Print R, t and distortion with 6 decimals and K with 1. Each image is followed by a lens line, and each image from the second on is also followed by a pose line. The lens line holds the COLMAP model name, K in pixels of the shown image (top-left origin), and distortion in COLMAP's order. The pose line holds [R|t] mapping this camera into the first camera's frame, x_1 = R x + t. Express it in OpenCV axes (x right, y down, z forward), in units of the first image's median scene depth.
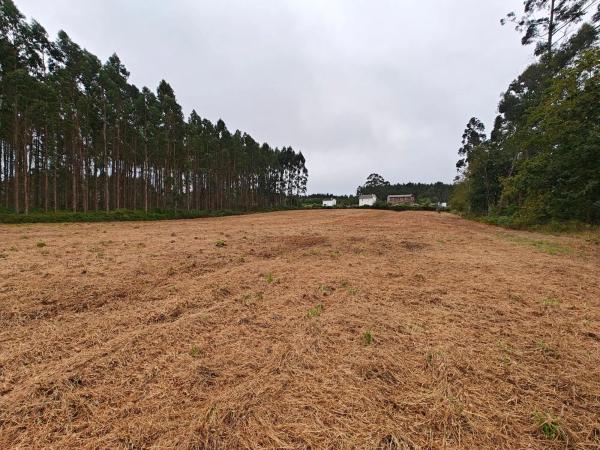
lens RADIAL K [[259.6, 0, 293.5], [0, 259.6, 226.5], [0, 0, 1]] dist [0.000476, 0.000137]
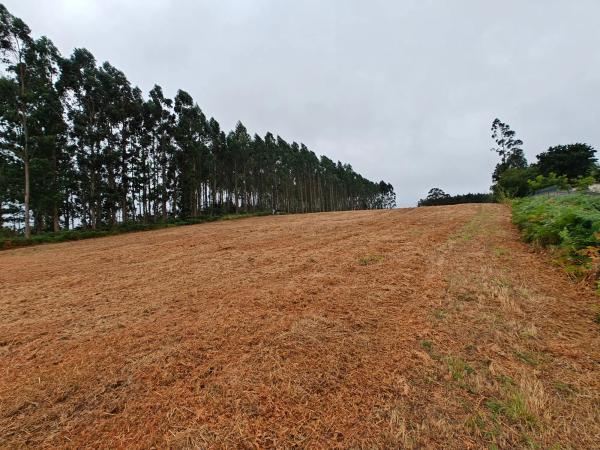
lens RADIAL K [[254.8, 0, 297.2], [0, 254.8, 223.5], [0, 0, 1]] dist [0.000613, 0.001501]
pose [[0.980985, -0.044765, -0.188852, -0.100574], [0.030360, 0.996452, -0.078497, 0.030981], [0.191696, 0.071270, 0.978863, -0.267214]]
